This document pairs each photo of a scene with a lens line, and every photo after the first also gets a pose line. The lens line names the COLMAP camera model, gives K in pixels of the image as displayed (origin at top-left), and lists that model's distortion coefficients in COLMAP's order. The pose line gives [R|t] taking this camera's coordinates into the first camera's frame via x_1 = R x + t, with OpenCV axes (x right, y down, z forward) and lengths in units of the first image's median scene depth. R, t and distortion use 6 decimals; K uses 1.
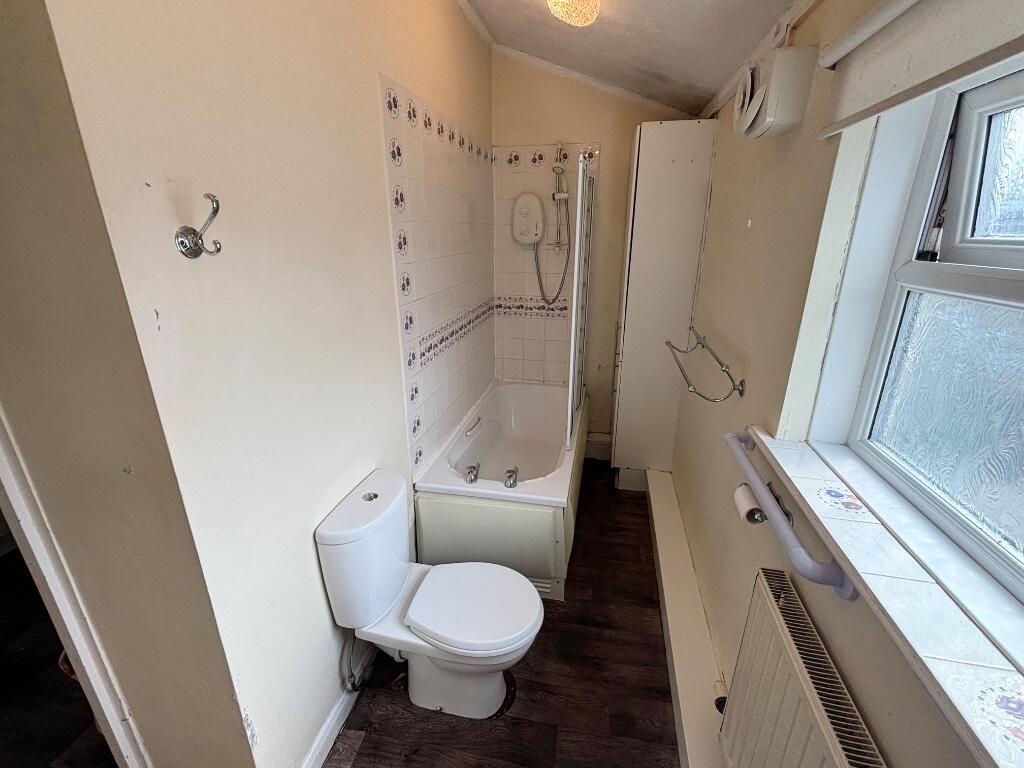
lens RADIAL K [[442.9, 0, 512.1], [0, 442.9, 385.2], [0, 0, 1]] dist [-0.007920, 0.005105]
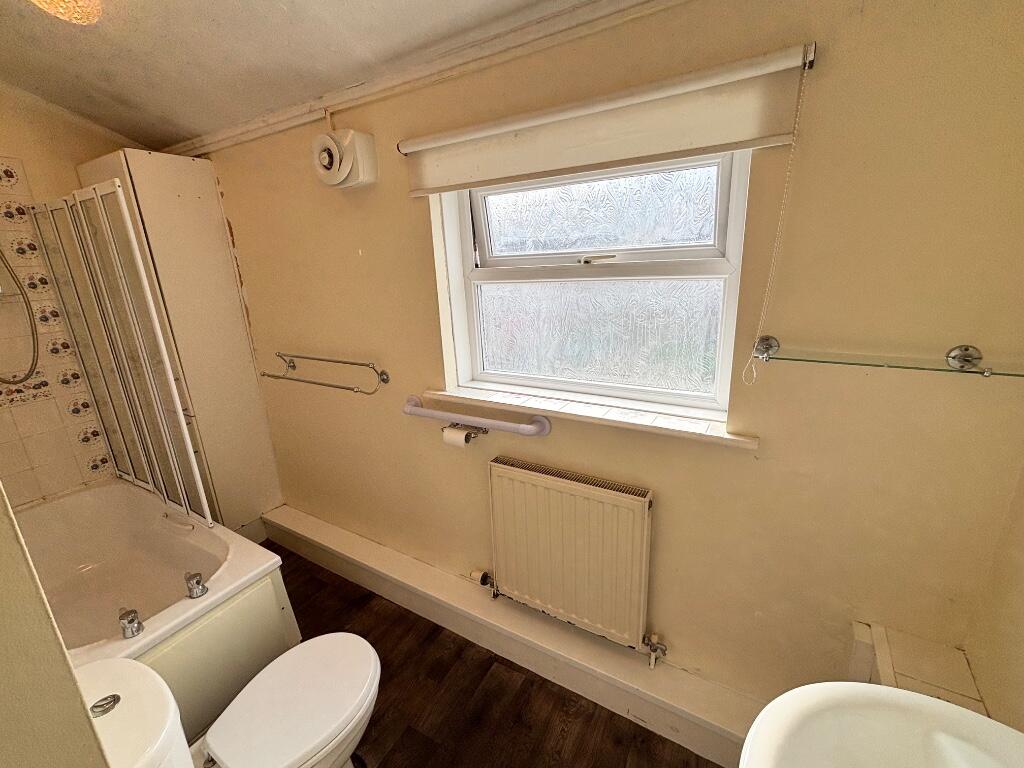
lens RADIAL K [[442.9, 0, 516.8], [0, 442.9, 379.4], [0, 0, 1]] dist [-0.007920, 0.005105]
pose [[0.319450, -0.273514, 0.907272, -0.499841], [0.355353, 0.922145, 0.152878, -0.042998], [-0.878451, 0.273565, 0.391774, 0.141219]]
